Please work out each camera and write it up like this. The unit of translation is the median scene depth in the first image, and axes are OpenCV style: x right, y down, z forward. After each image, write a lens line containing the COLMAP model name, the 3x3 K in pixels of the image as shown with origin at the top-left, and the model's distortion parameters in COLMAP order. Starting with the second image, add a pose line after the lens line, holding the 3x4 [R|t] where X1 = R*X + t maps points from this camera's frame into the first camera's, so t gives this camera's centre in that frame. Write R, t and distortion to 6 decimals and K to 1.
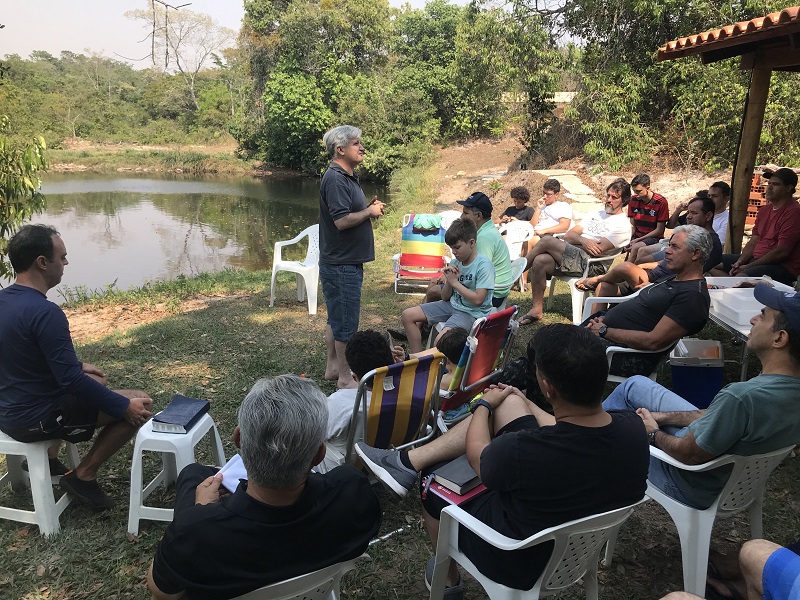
lens RADIAL K [[652.5, 0, 396.3], [0, 652.5, 299.1], [0, 0, 1]] dist [0.002190, 0.005838]
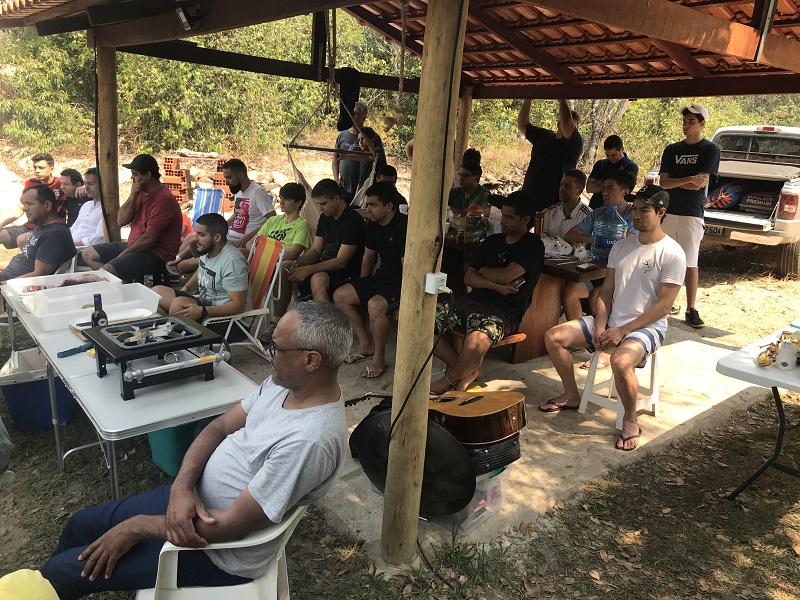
lens RADIAL K [[652.5, 0, 396.3], [0, 652.5, 299.1], [0, 0, 1]] dist [0.002190, 0.005838]
pose [[0.747983, -0.140559, 0.648664, 0.078619], [0.124902, 0.989667, 0.070426, -0.001764], [-0.651860, 0.028342, 0.757810, 0.004868]]
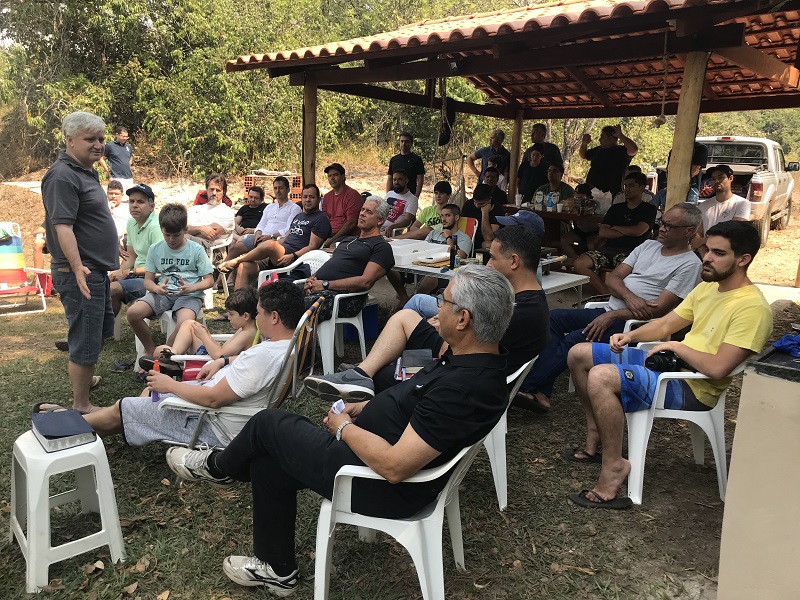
lens RADIAL K [[652.5, 0, 396.3], [0, 652.5, 299.1], [0, 0, 1]] dist [0.002190, 0.005838]
pose [[0.645529, -0.154025, 0.748044, -0.138627], [0.176925, 0.982968, 0.049719, 0.010286], [-0.742961, 0.100252, 0.661785, 0.024632]]
